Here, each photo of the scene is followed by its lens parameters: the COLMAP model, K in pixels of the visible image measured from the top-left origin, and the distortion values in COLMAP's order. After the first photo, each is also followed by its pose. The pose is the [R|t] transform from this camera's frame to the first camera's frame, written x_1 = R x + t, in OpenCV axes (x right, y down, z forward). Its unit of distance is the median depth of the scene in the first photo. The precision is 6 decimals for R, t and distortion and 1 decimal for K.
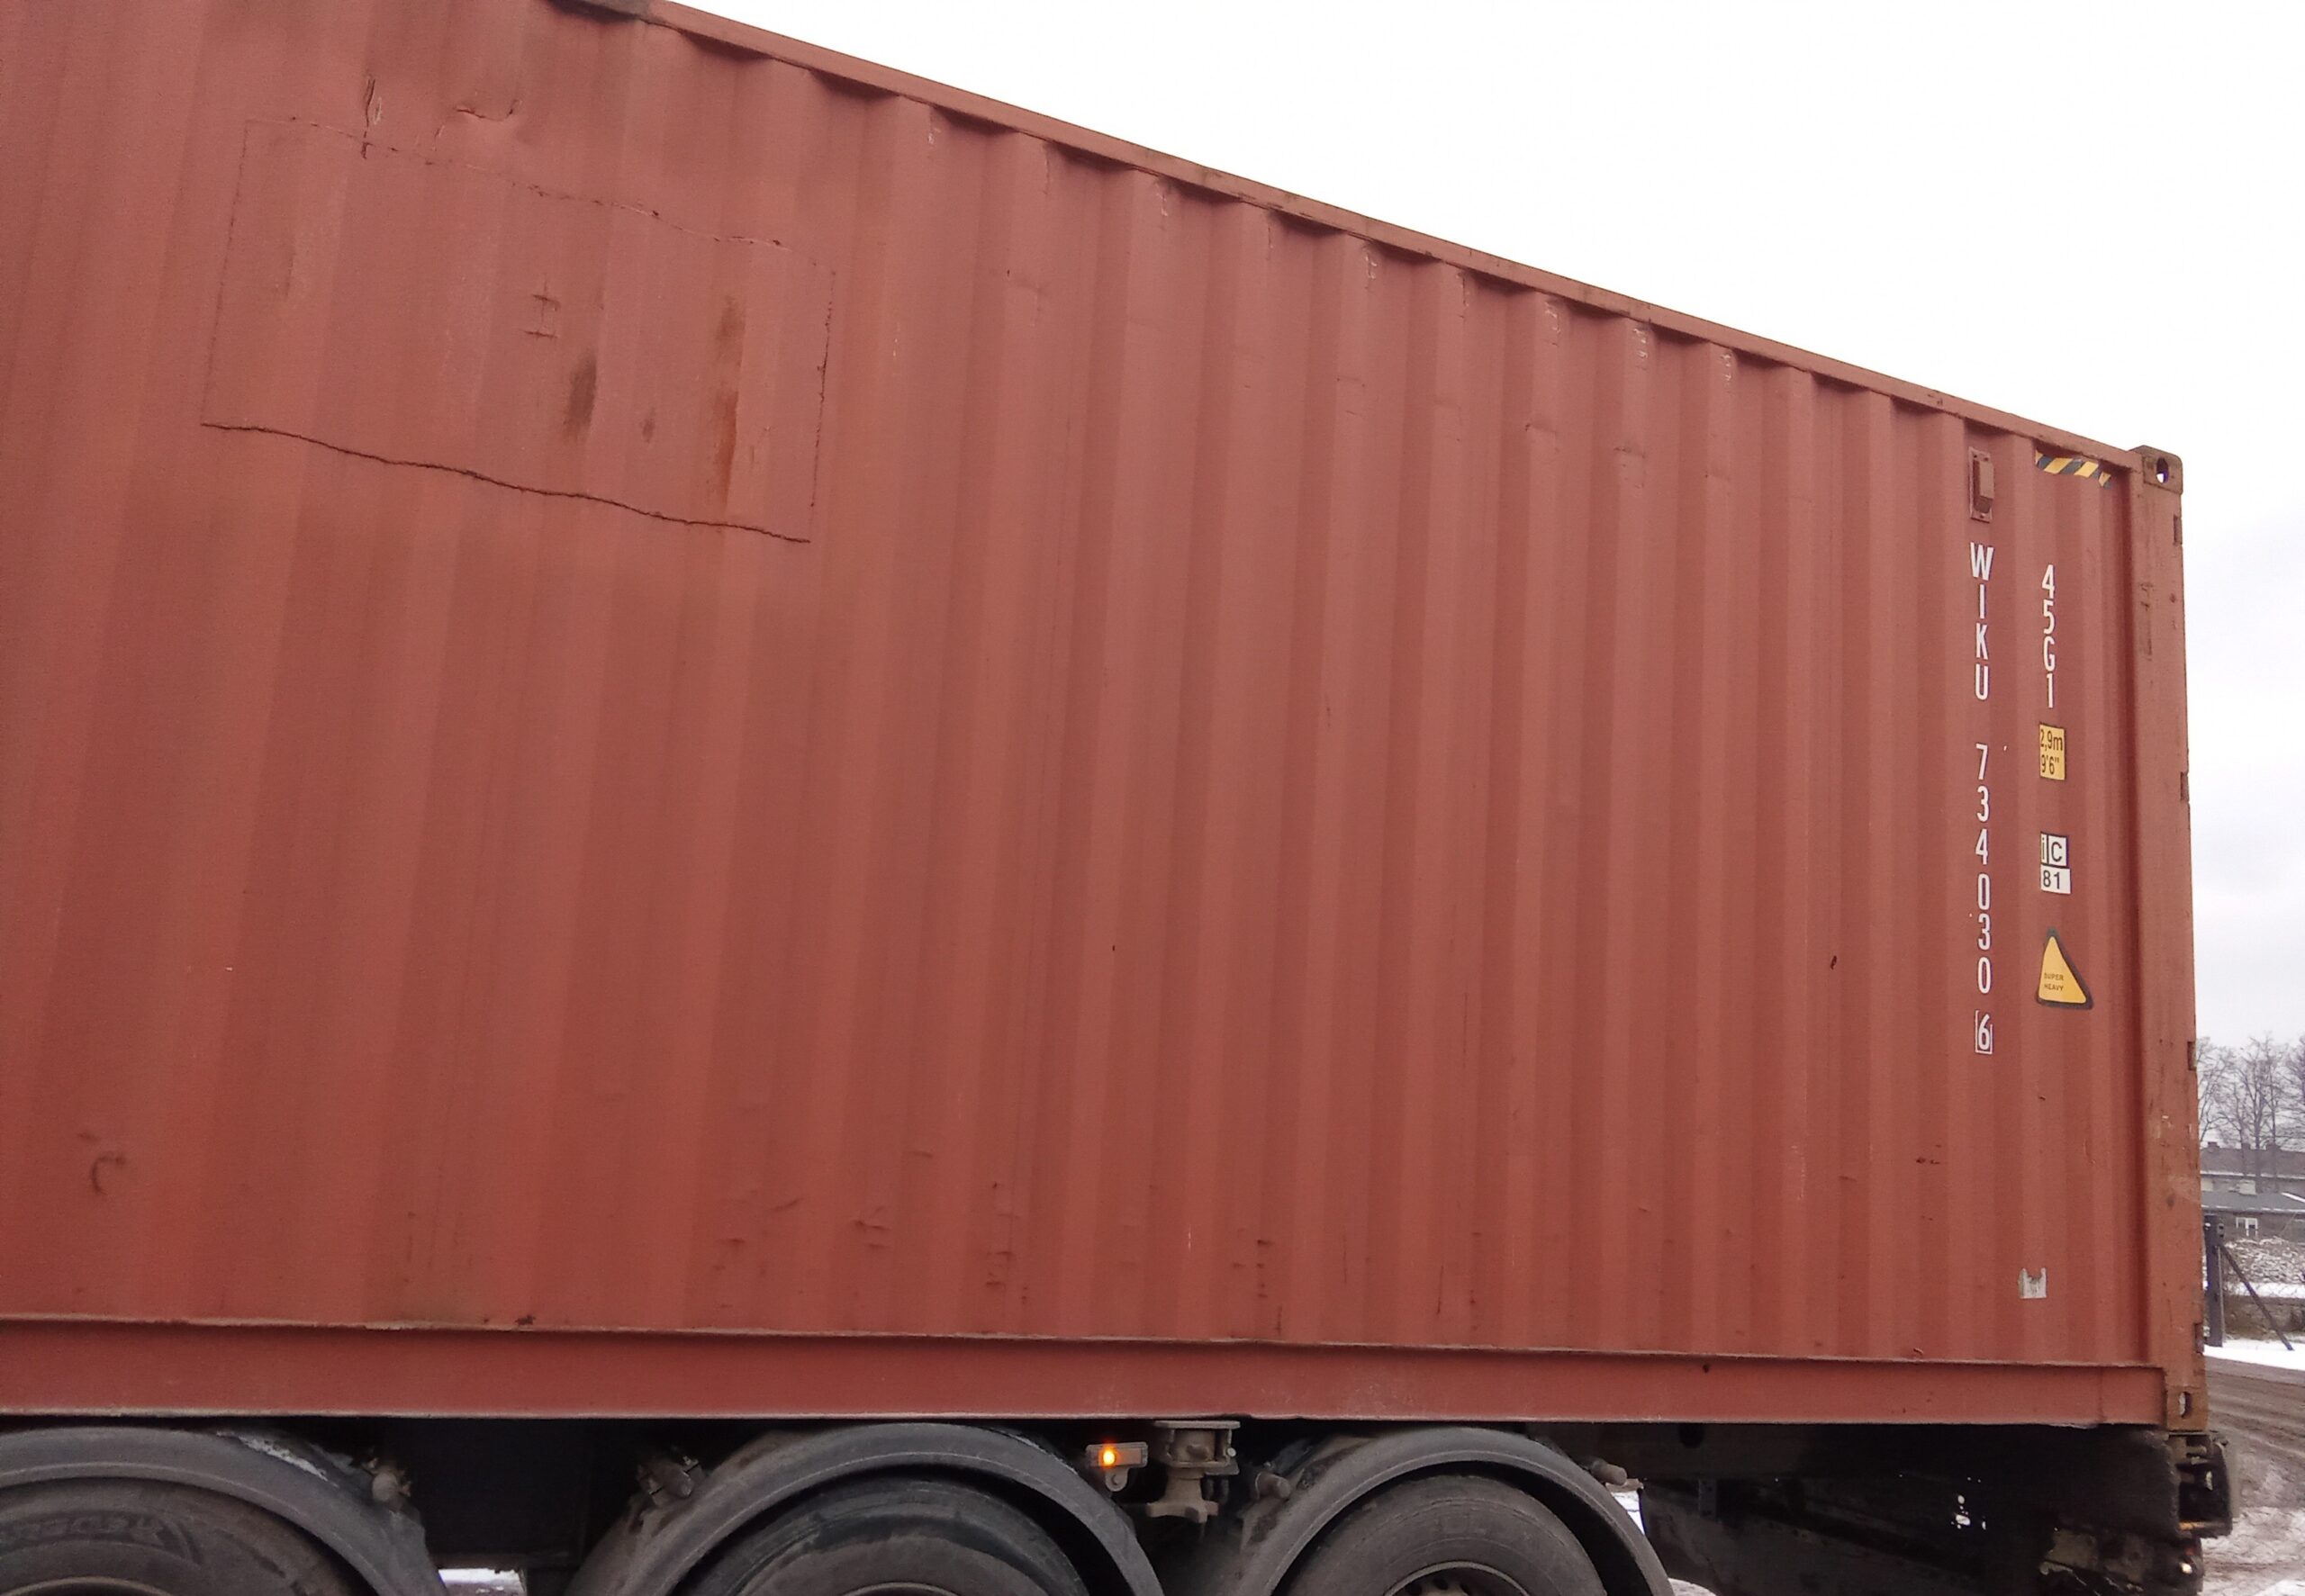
lens RADIAL K [[2071.5, 0, 1156.7], [0, 2071.5, 837.5], [0, 0, 1]] dist [0.037156, -0.083251]
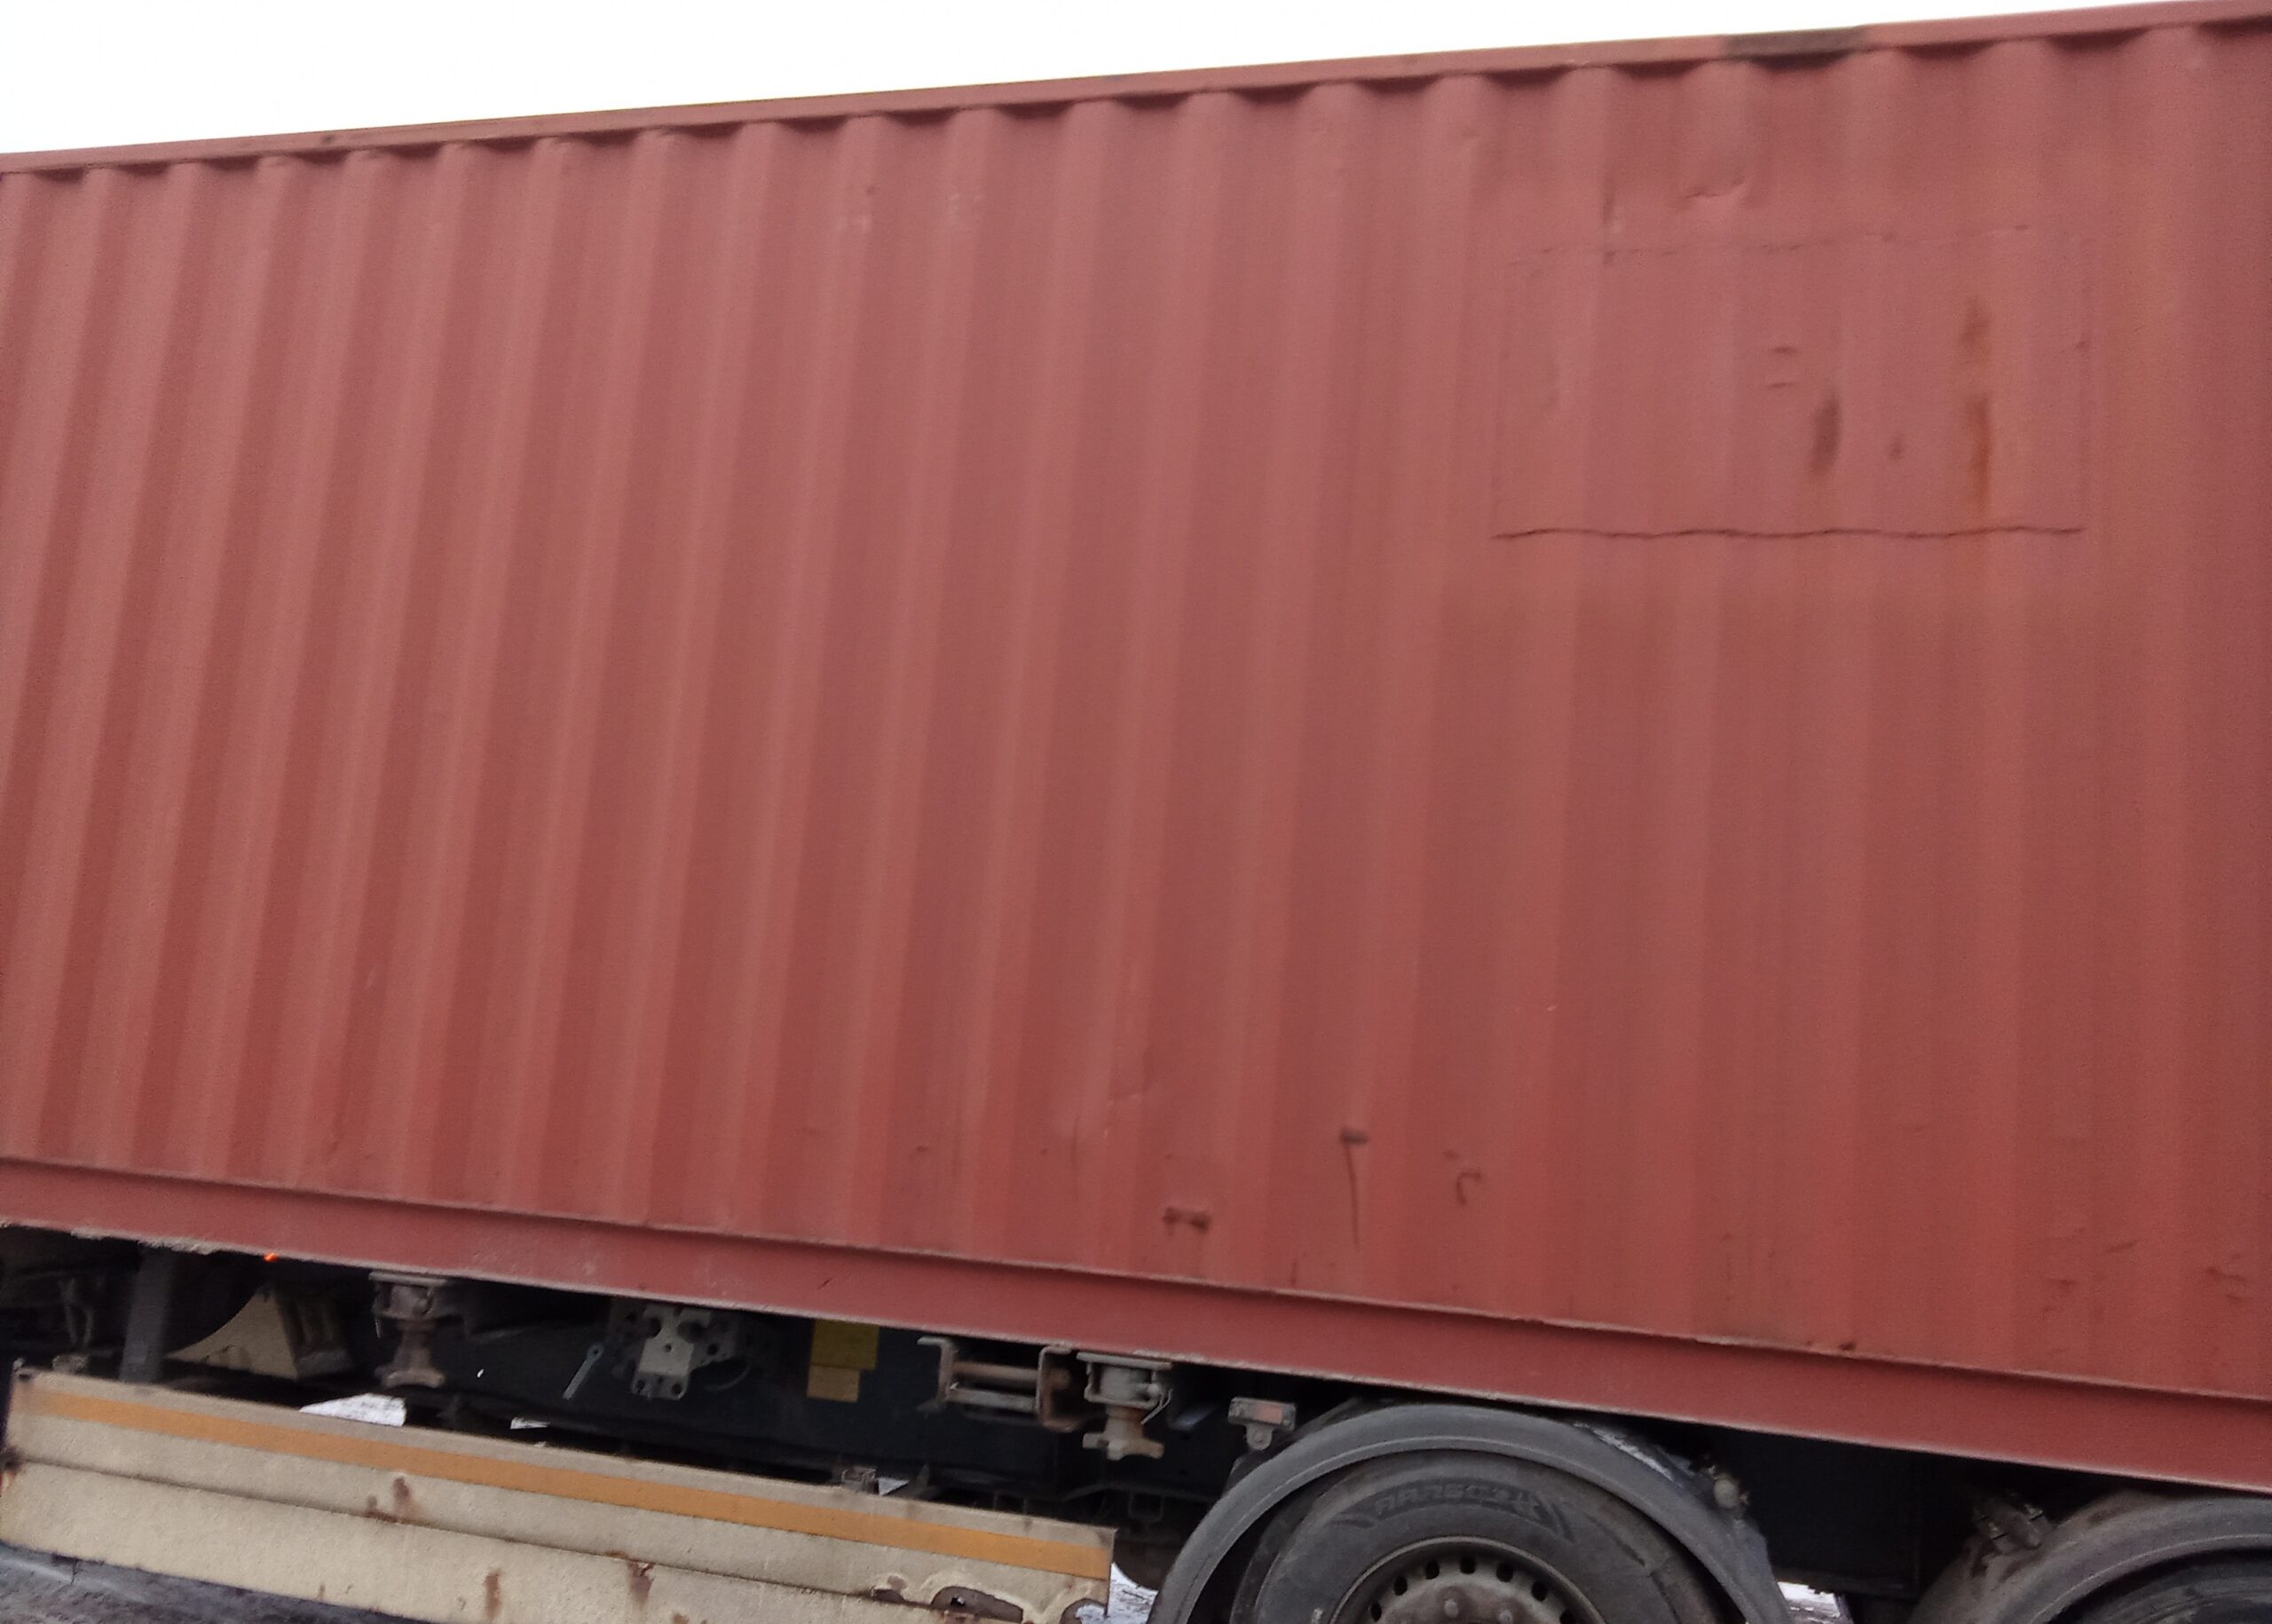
lens RADIAL K [[1973.8, 0, 1146.3], [0, 1973.8, 859.5], [0, 0, 1]] dist [0.051363, -0.090942]
pose [[0.734088, -0.085423, -0.673660, 0.120902], [0.072521, 0.996245, -0.047302, 0.017180], [0.675171, -0.014131, 0.737526, 0.059758]]
